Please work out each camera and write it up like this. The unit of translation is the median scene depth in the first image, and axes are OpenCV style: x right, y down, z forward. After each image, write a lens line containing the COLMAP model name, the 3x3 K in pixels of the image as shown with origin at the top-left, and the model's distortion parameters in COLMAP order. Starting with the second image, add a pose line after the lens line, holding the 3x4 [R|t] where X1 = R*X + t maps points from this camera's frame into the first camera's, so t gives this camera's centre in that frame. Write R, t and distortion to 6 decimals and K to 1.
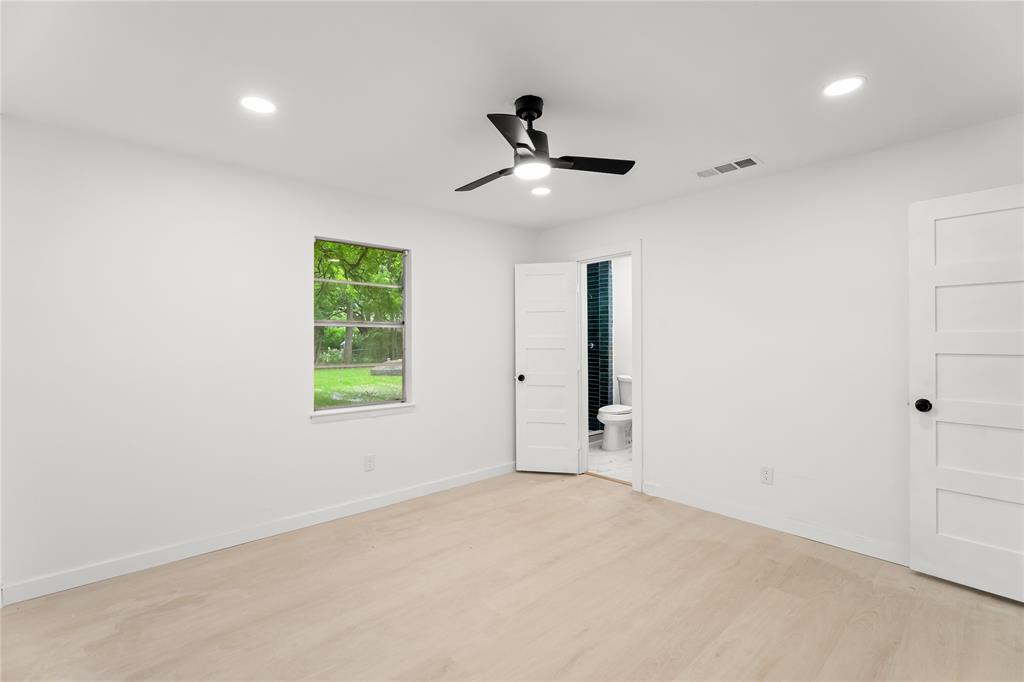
lens RADIAL K [[441.3, 0, 512.0], [0, 441.3, 341.0], [0, 0, 1]] dist [0.000358, 0.000124]
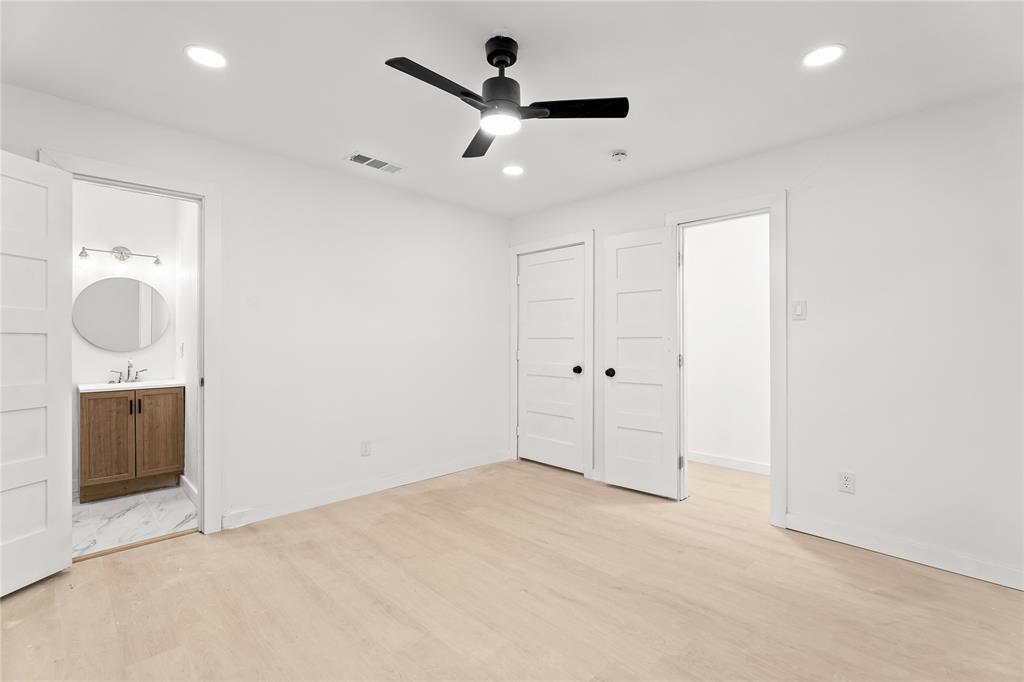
lens RADIAL K [[441.3, 0, 512.0], [0, 441.3, 341.0], [0, 0, 1]] dist [0.000358, 0.000124]
pose [[-0.015787, -0.003167, 0.999870, -0.592296], [-0.010341, 0.999942, 0.003004, 0.020192], [-0.999822, -0.010293, -0.015818, 0.676223]]
